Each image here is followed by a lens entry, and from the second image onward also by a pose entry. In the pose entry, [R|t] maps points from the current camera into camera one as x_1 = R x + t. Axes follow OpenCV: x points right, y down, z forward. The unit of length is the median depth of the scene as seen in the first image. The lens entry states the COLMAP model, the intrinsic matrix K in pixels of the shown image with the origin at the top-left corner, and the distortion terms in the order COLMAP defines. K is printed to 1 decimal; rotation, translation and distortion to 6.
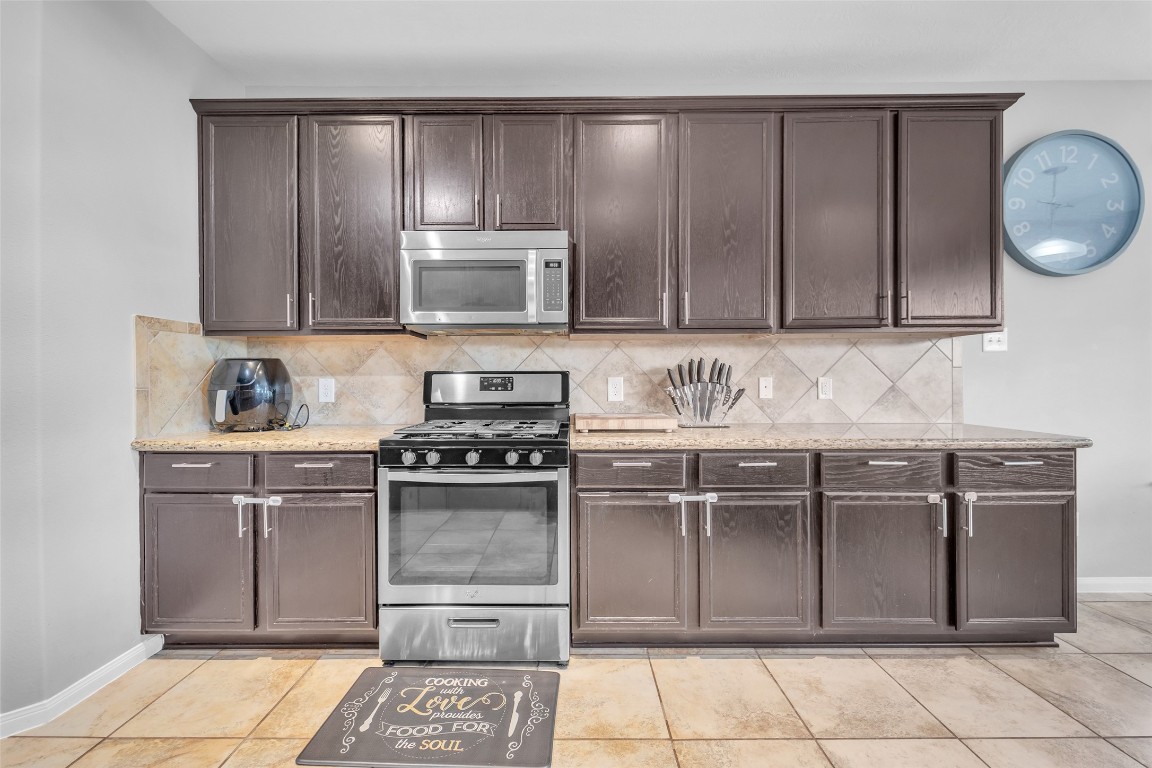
lens RADIAL K [[461.4, 0, 571.7], [0, 461.4, 380.4], [0, 0, 1]] dist [0.001281, -0.002182]
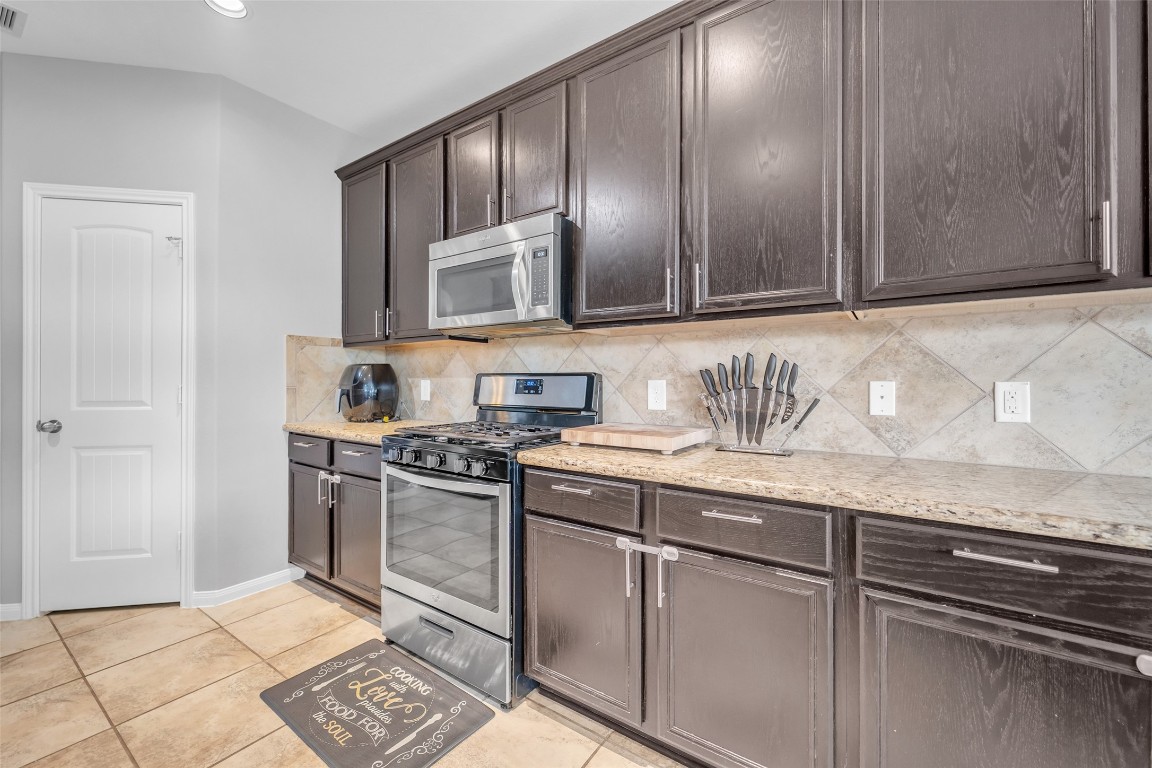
lens RADIAL K [[461.4, 0, 570.4], [0, 461.4, 379.3], [0, 0, 1]] dist [0.001281, -0.002182]
pose [[0.822685, 0.003614, -0.568486, 0.497873], [-0.006760, 0.999971, -0.003426, -0.005504], [0.568457, 0.006662, 0.822686, 0.291787]]
